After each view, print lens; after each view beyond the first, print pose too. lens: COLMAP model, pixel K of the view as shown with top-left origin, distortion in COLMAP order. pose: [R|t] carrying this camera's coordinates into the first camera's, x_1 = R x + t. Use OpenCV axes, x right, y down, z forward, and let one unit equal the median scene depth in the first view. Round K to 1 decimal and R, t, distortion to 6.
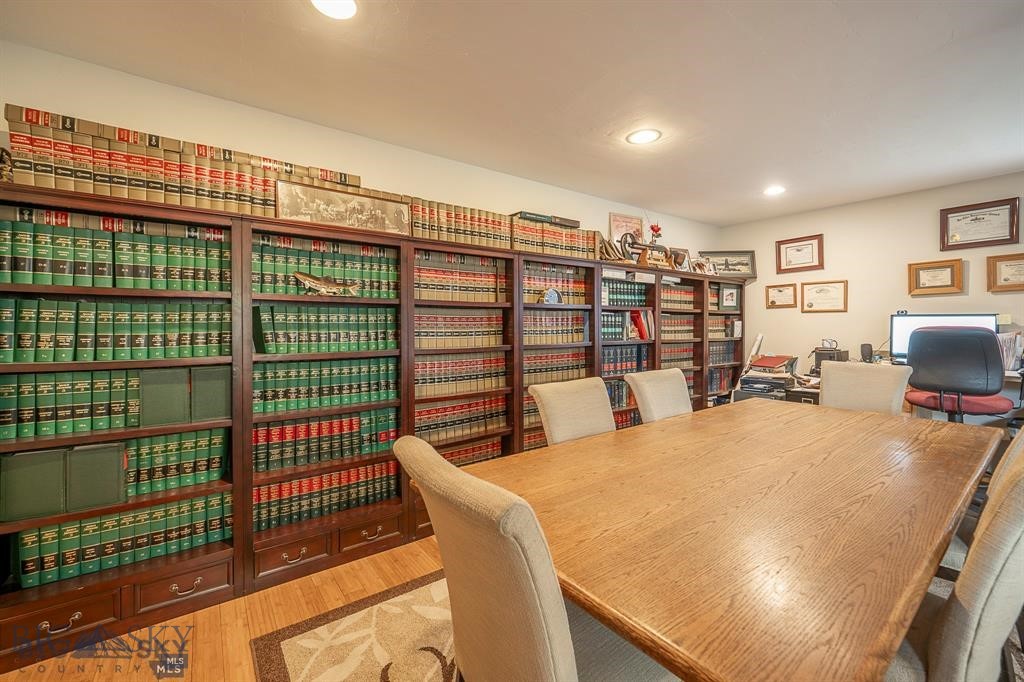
lens RADIAL K [[421.7, 0, 513.6], [0, 421.7, 330.1], [0, 0, 1]] dist [0.000203, -0.000686]
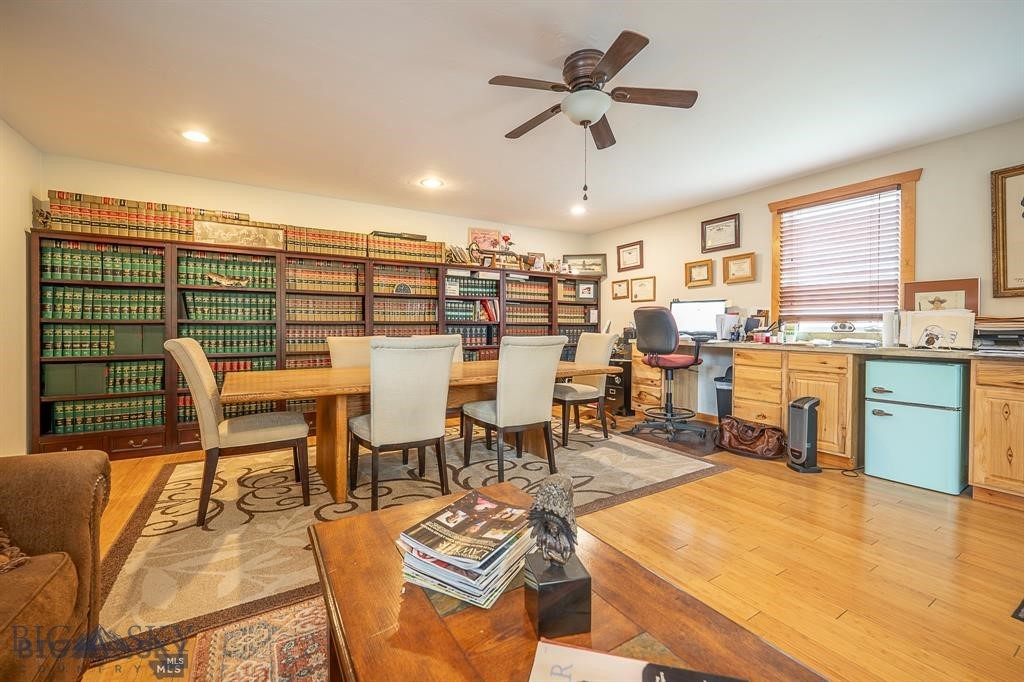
lens RADIAL K [[421.7, 0, 510.6], [0, 421.7, 330.9], [0, 0, 1]] dist [0.000203, -0.000686]
pose [[0.996155, 0.003625, -0.087529, 0.809631], [-0.003894, 0.999988, -0.002901, 0.093883], [0.087517, 0.003231, 0.996158, -0.560687]]
